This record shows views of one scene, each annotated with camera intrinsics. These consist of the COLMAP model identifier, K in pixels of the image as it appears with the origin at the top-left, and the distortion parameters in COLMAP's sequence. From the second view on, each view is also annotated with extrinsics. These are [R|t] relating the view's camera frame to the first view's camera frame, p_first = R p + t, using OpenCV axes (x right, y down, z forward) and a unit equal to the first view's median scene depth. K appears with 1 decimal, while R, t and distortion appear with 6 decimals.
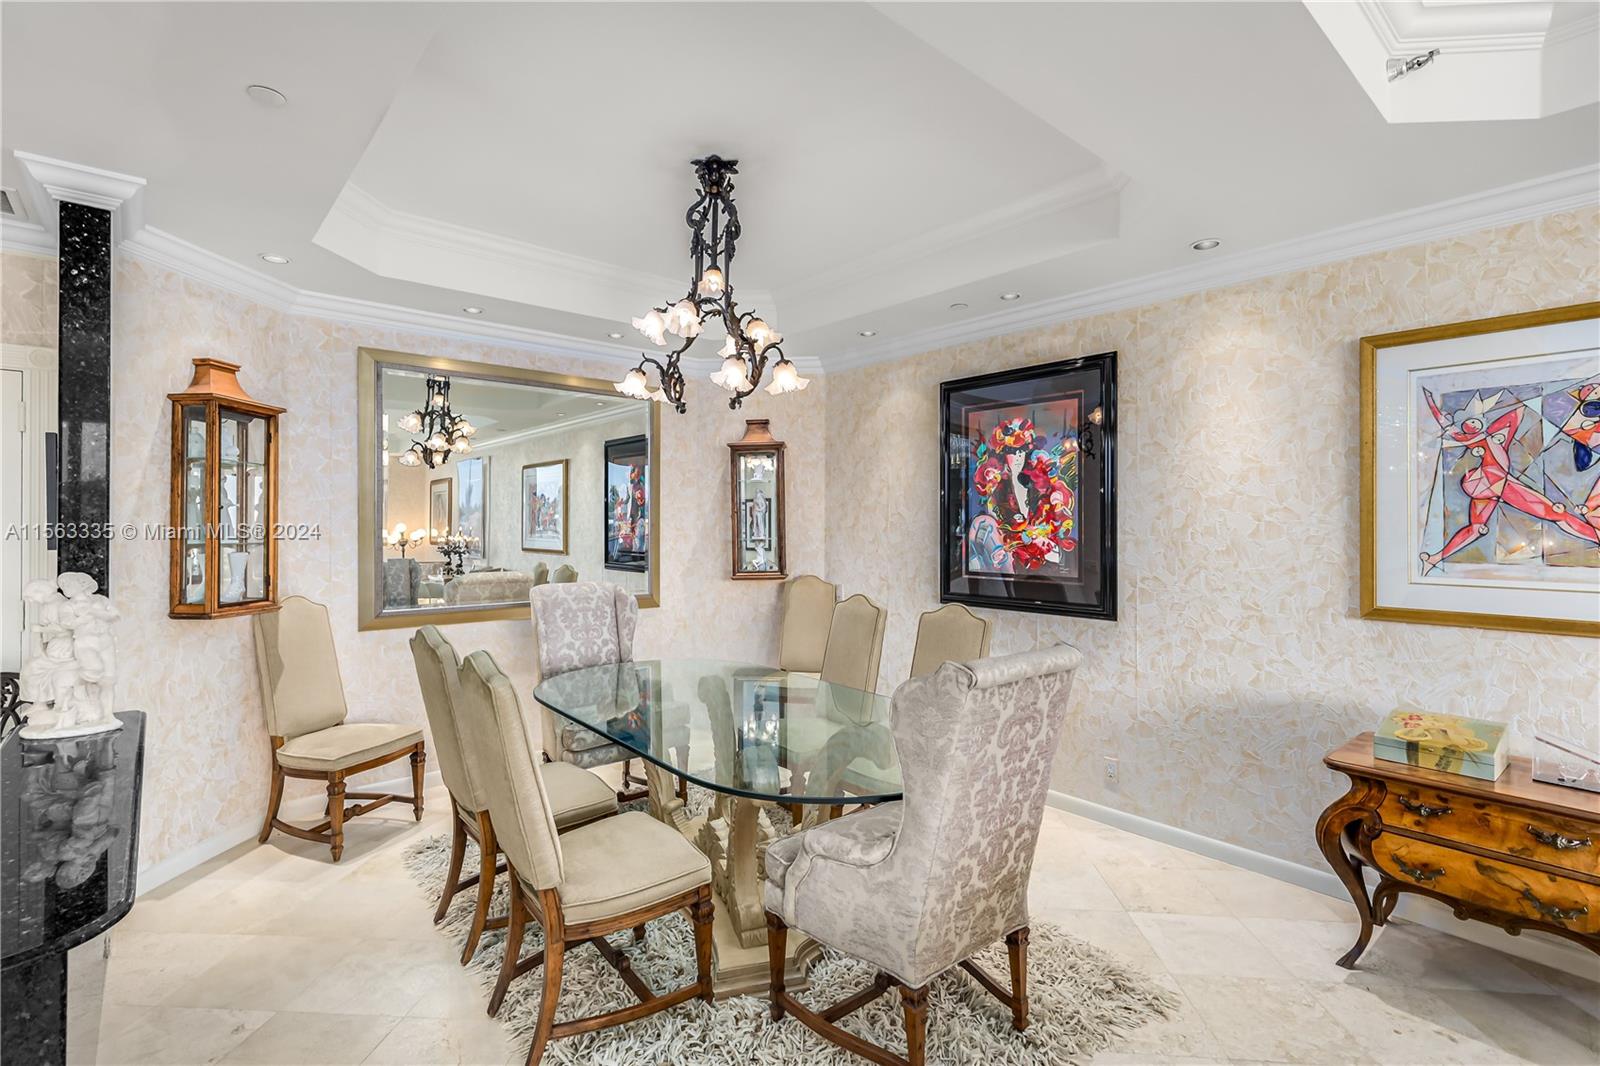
lens RADIAL K [[746.6, 0, 798.2], [0, 746.6, 526.5], [0, 0, 1]] dist [0.000245, -0.000360]
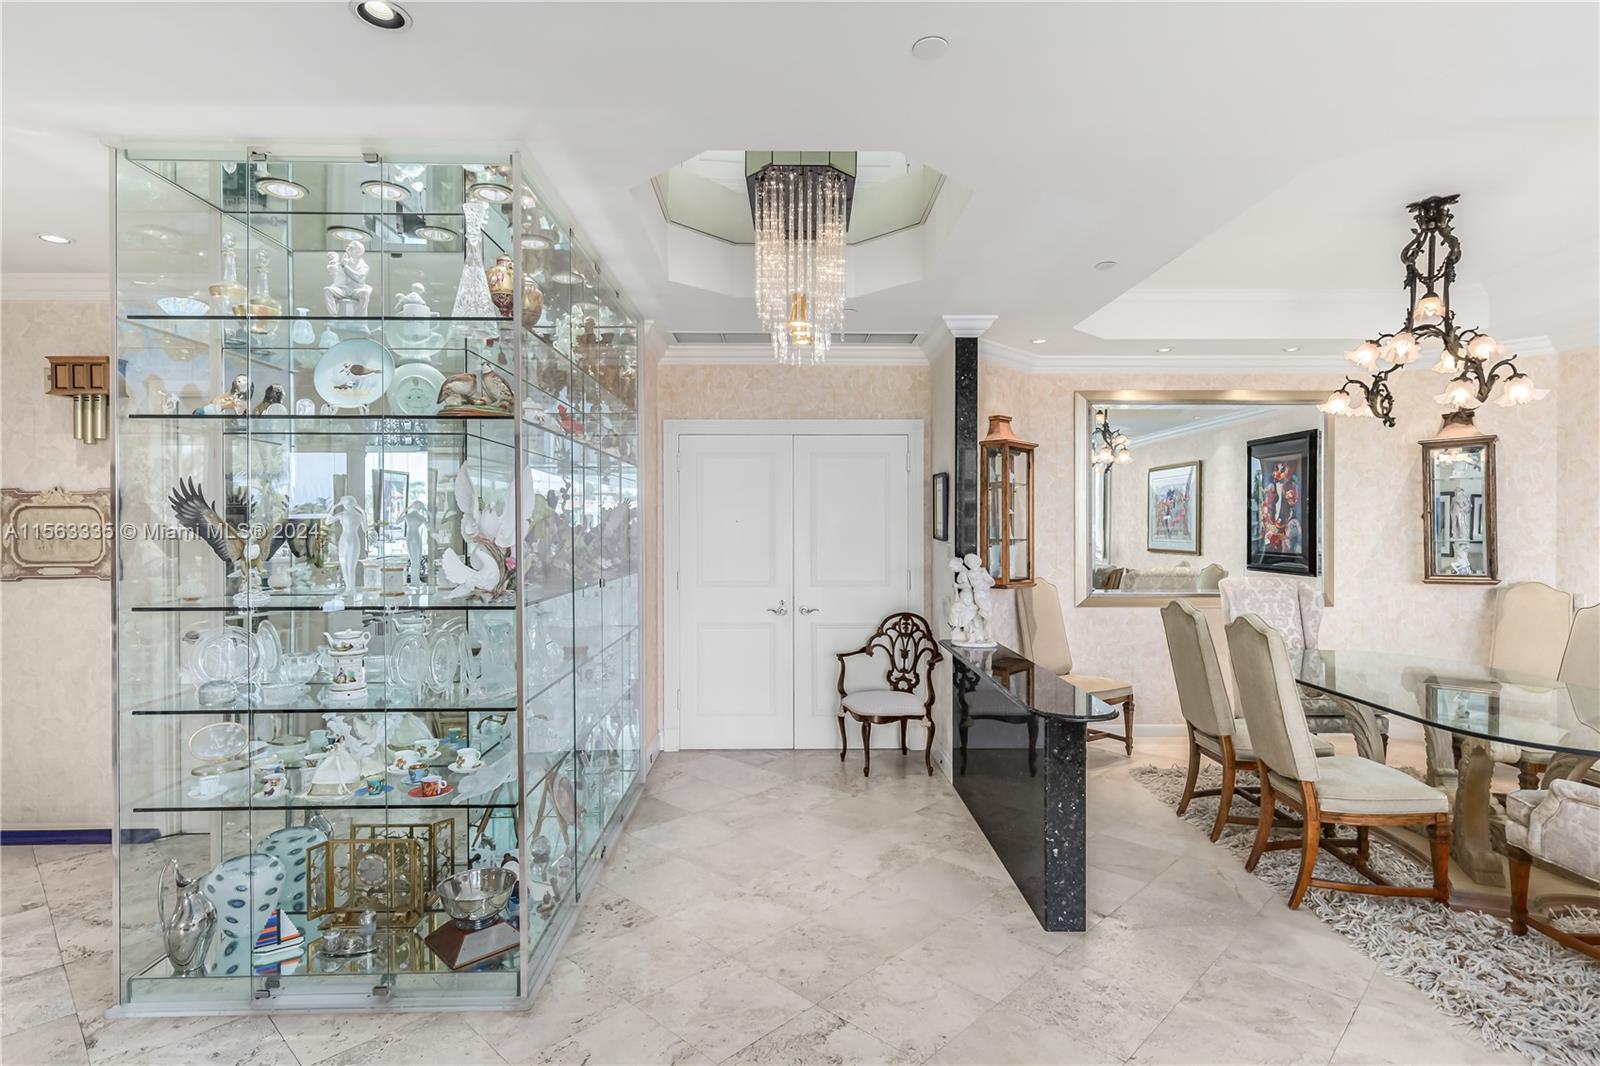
lens RADIAL K [[814.4, 0, 793.9], [0, 814.4, 530.2], [0, 0, 1]] dist [0.000920, 0.000775]
pose [[0.764117, 0.002571, -0.645073, -0.048833], [0.000297, 0.999991, 0.004338, -0.001939], [0.645078, -0.003506, 0.764109, -0.495459]]
